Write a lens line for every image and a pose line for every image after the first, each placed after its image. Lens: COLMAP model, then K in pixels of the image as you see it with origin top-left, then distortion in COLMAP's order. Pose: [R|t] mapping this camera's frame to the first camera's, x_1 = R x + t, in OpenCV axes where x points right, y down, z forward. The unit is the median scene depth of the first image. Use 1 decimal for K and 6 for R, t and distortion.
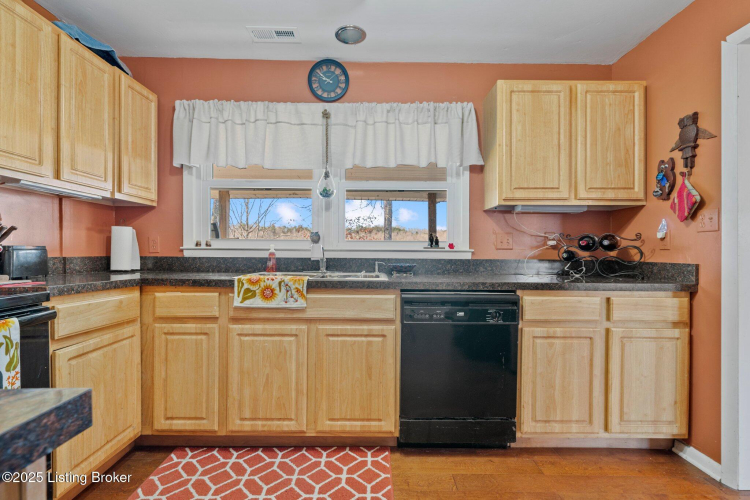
lens RADIAL K [[353.0, 0, 374.1], [0, 353.0, 250.3], [0, 0, 1]] dist [0.000976, 0.000150]
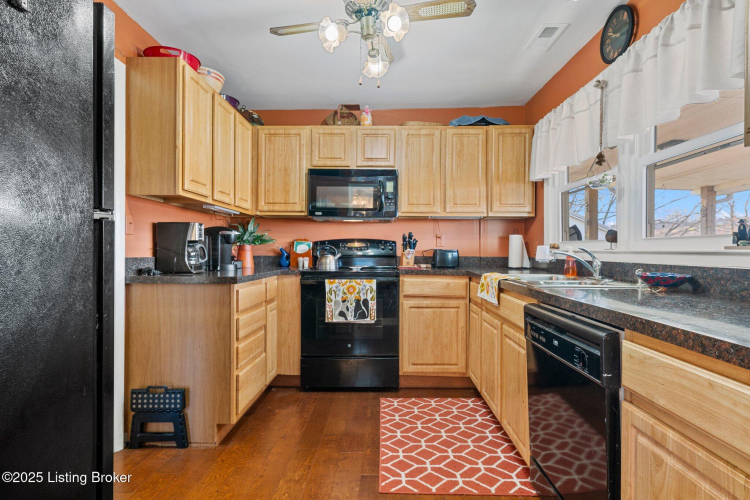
lens RADIAL K [[400.1, 0, 375.6], [0, 400.1, 251.1], [0, 0, 1]] dist [-0.002604, -0.000818]
pose [[-0.031630, -0.005138, -0.999486, 1.026083], [-0.008039, 0.999956, -0.004886, 0.007325], [0.999467, 0.007880, -0.031669, 0.660379]]
